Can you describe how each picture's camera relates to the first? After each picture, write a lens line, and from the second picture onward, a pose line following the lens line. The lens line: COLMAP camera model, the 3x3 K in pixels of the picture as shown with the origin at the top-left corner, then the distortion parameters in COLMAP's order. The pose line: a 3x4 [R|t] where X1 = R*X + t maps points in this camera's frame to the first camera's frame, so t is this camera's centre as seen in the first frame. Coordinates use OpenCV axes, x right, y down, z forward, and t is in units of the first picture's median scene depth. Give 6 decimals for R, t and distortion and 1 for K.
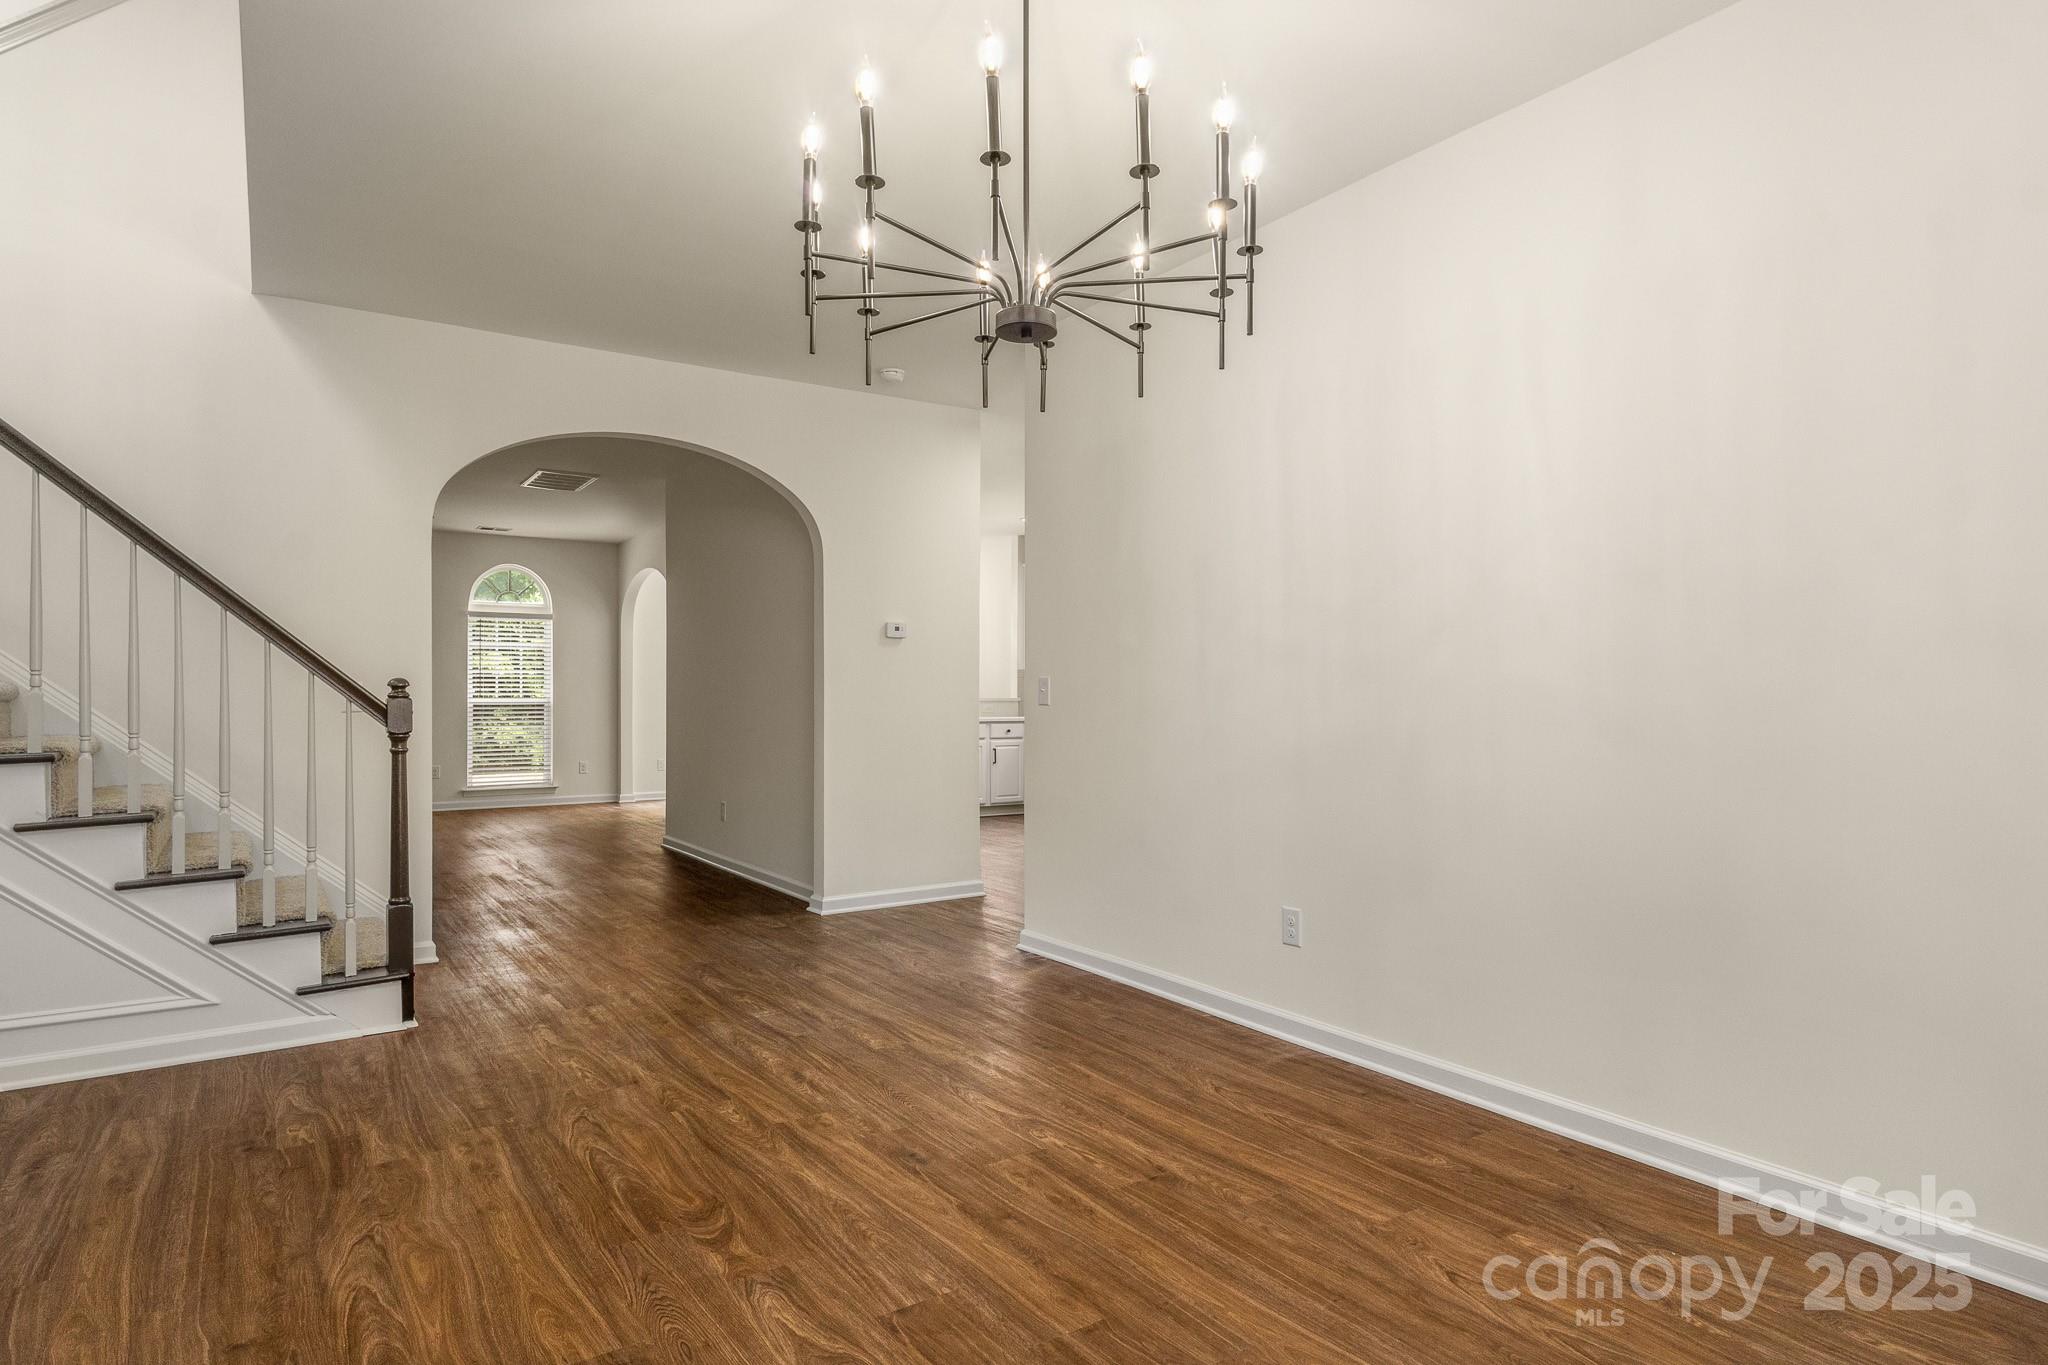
lens RADIAL K [[1128.3, 0, 1019.2], [0, 1128.3, 679.3], [0, 0, 1]] dist [0.004795, -0.000686]
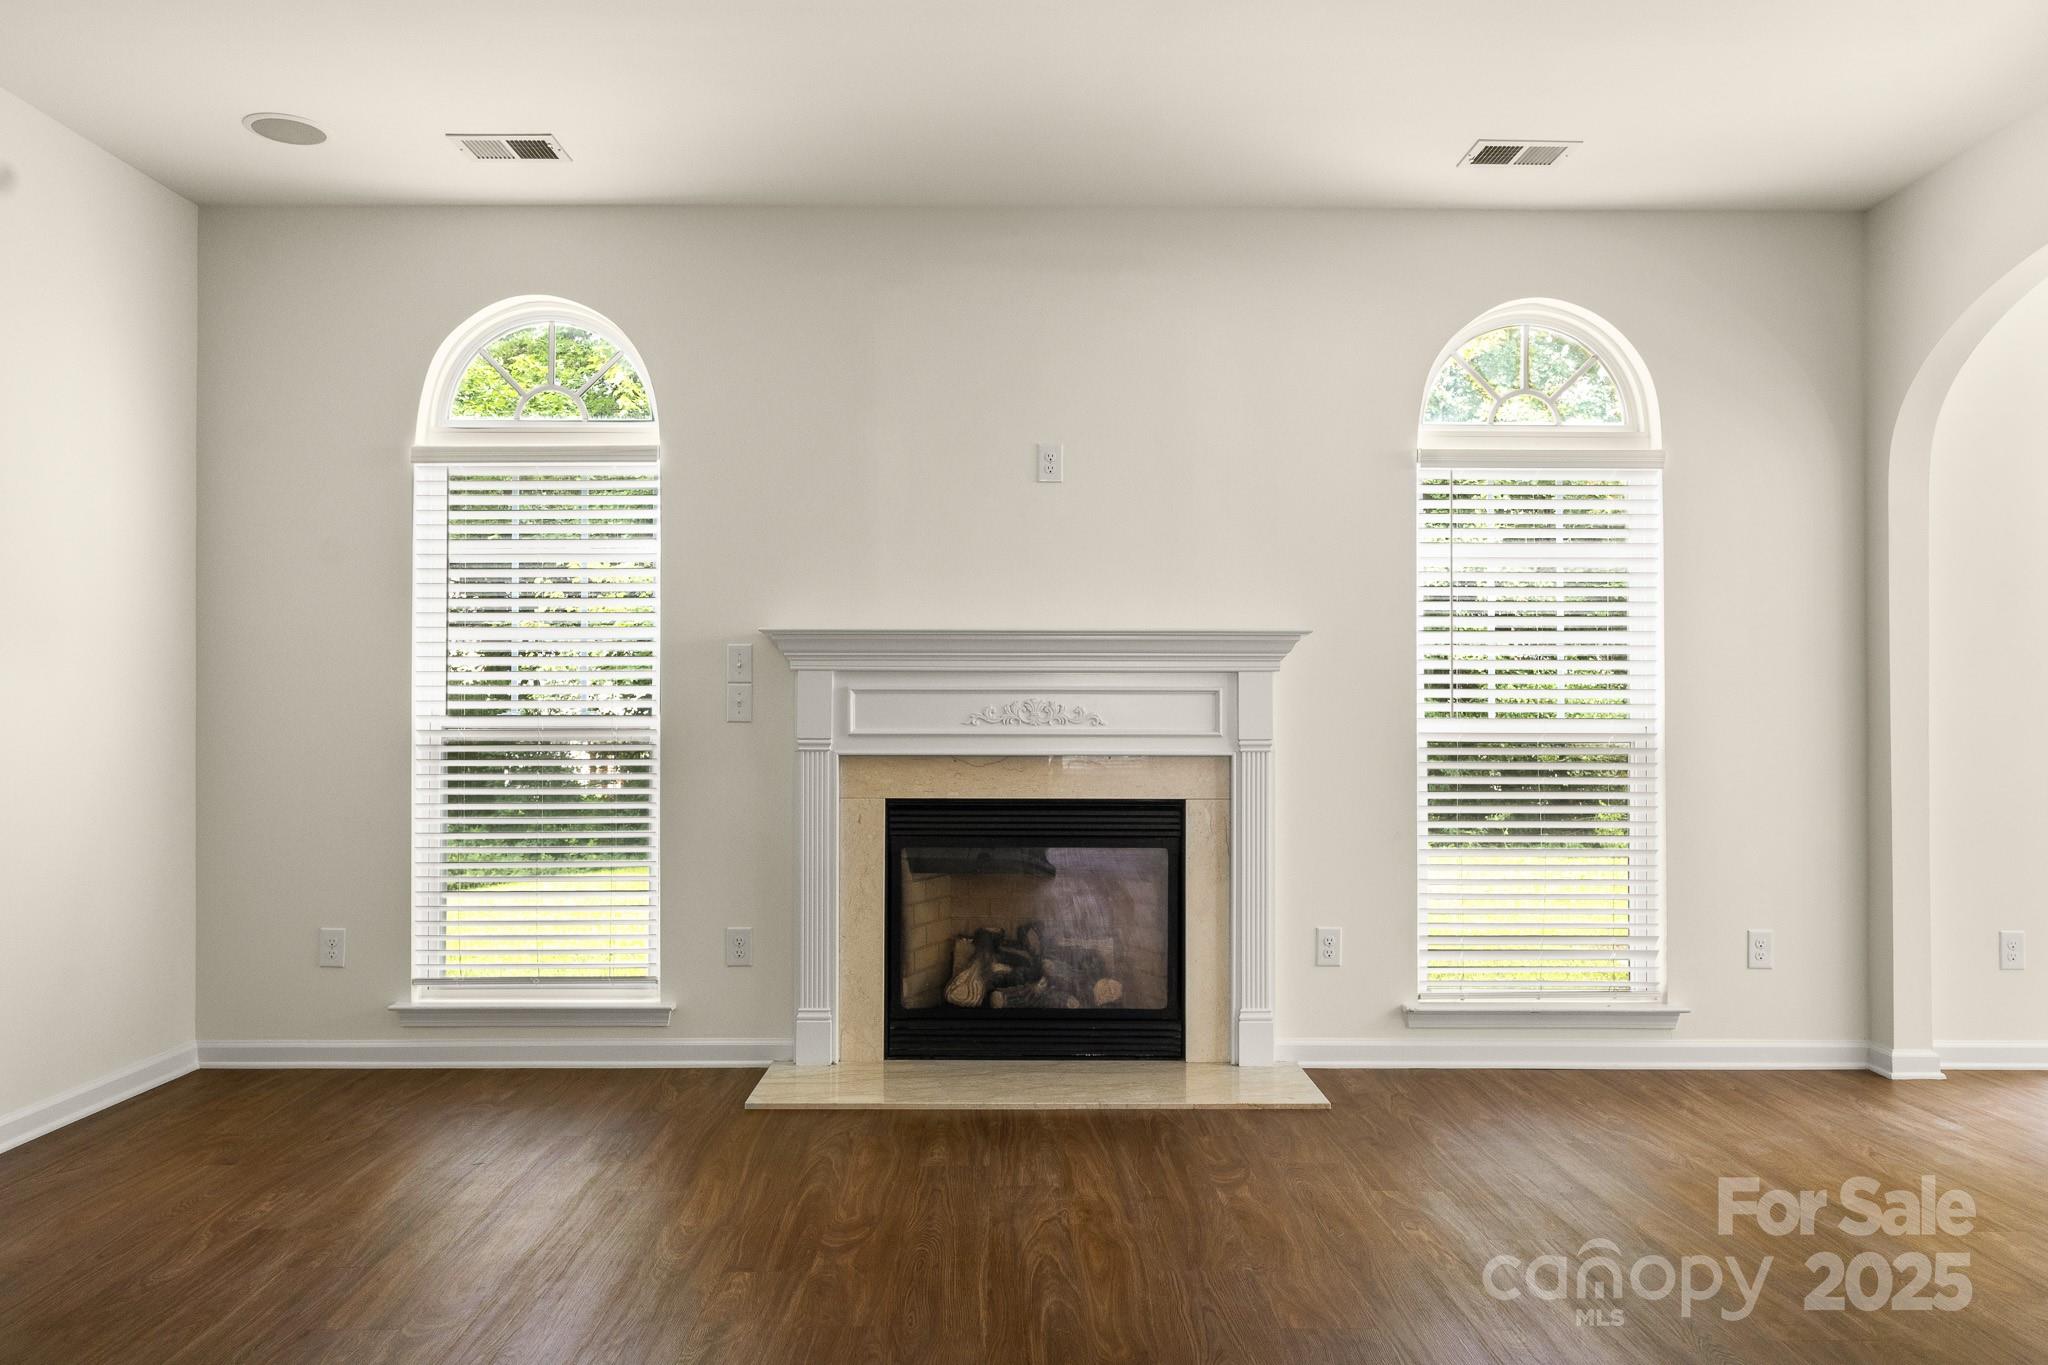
lens RADIAL K [[1450.5, 0, 1024.0], [0, 1450.5, 682.5], [0, 0, 1]] dist [0.004089, 0.001036]
pose [[0.827541, -0.008389, -0.561343, -1.229490], [0.006457, 0.999964, -0.005426, 0.026881], [0.561369, 0.000866, 0.827565, 2.096730]]
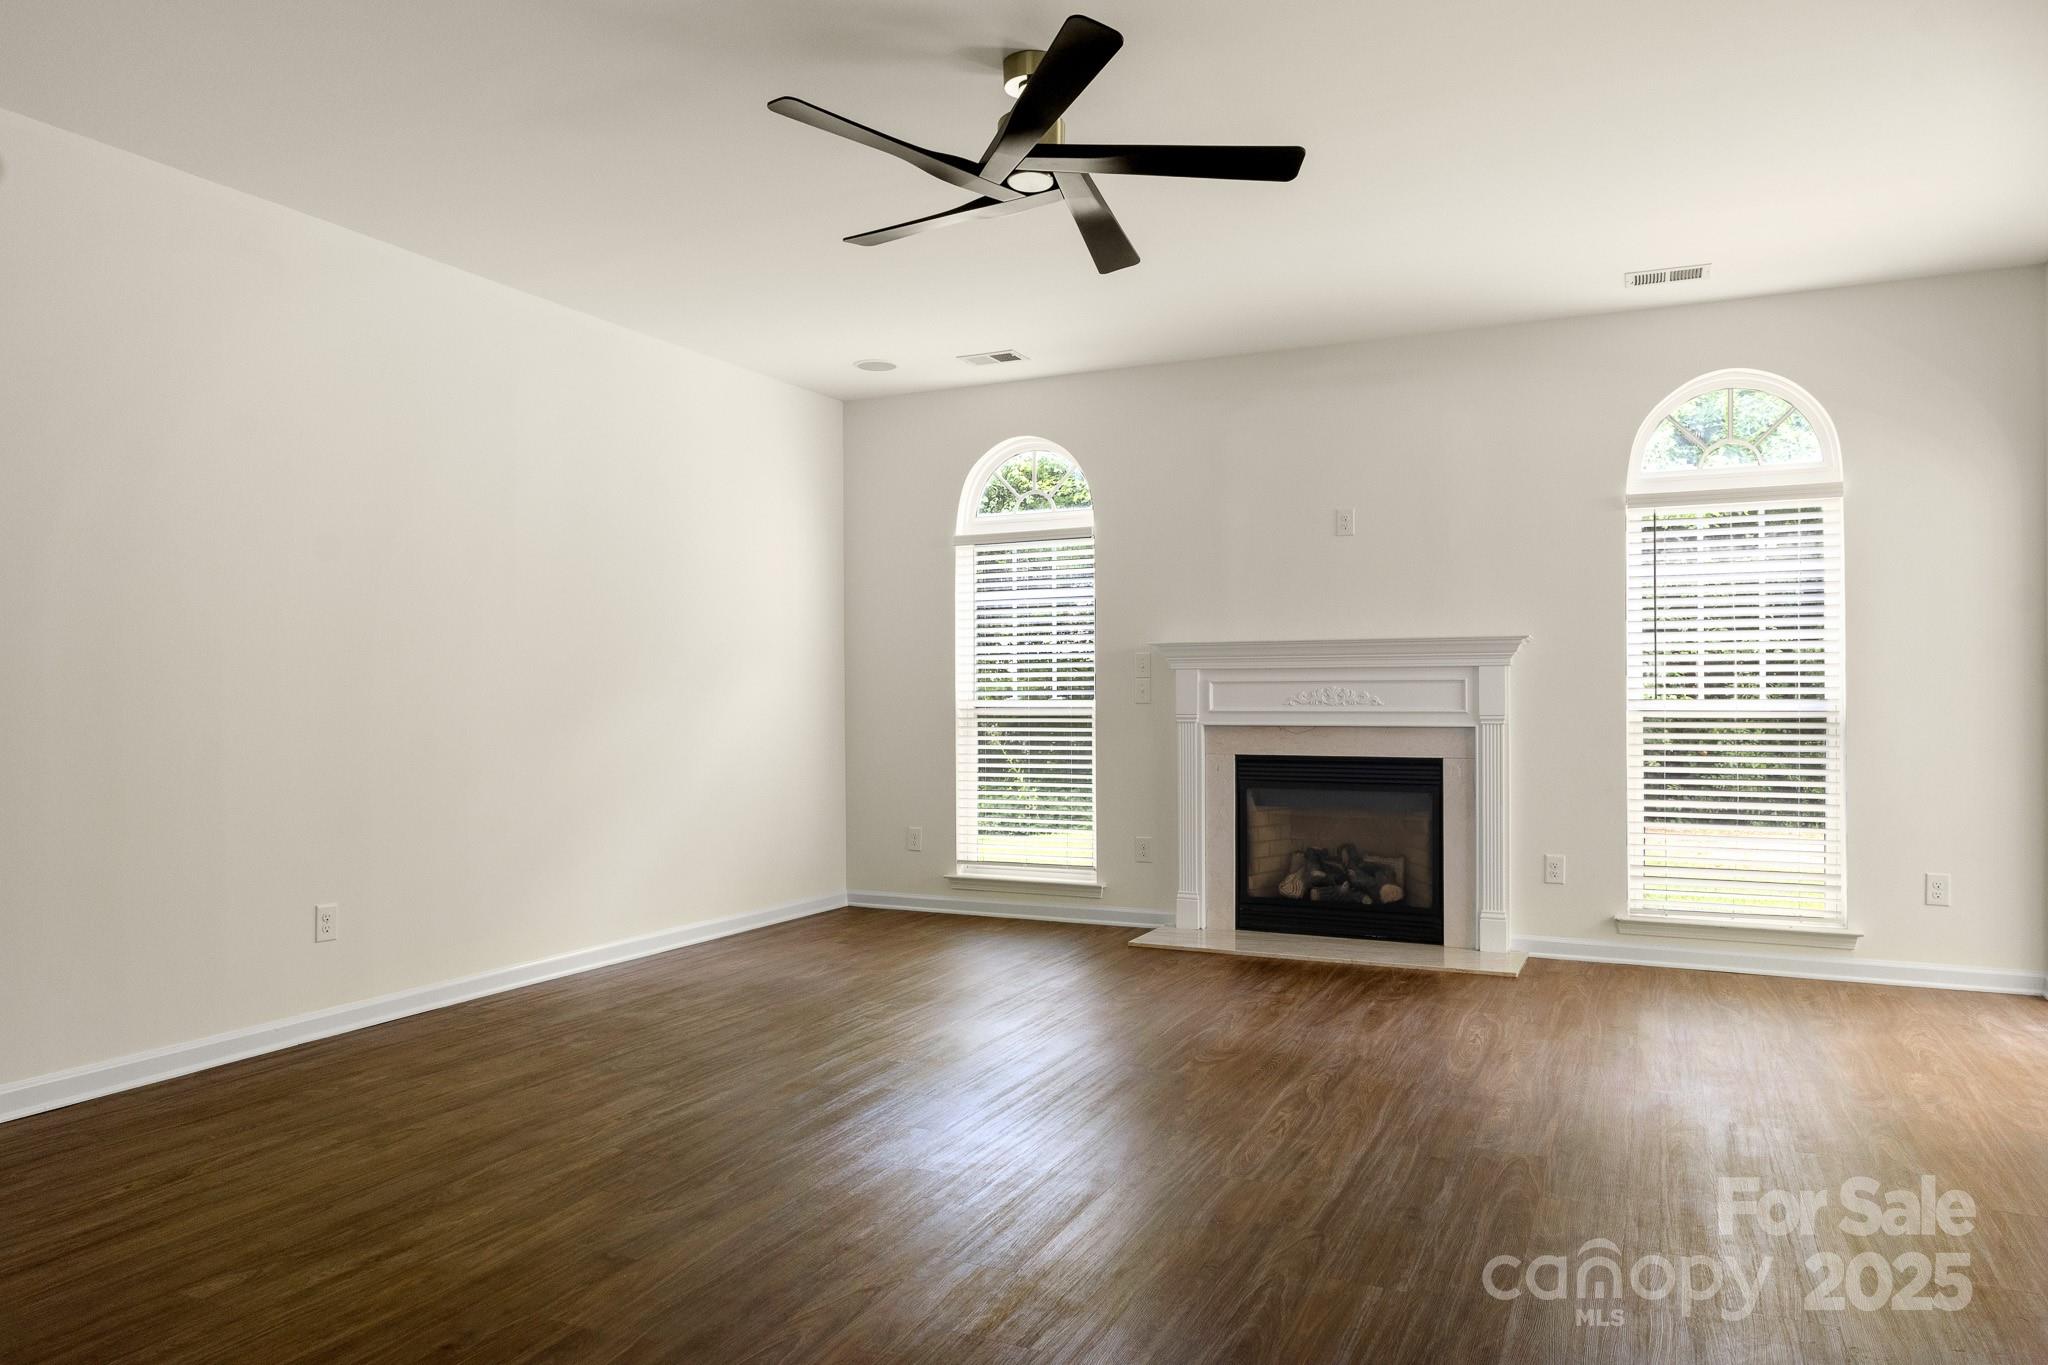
lens RADIAL K [[1347.3, 0, 1024.0], [0, 1347.3, 682.5], [0, 0, 1]] dist [0.000800, -0.000571]
pose [[0.500798, -0.012103, -0.865480, -0.576767], [0.014193, 0.999883, -0.005770, 0.033895], [0.865448, -0.009394, 0.500911, 1.942137]]
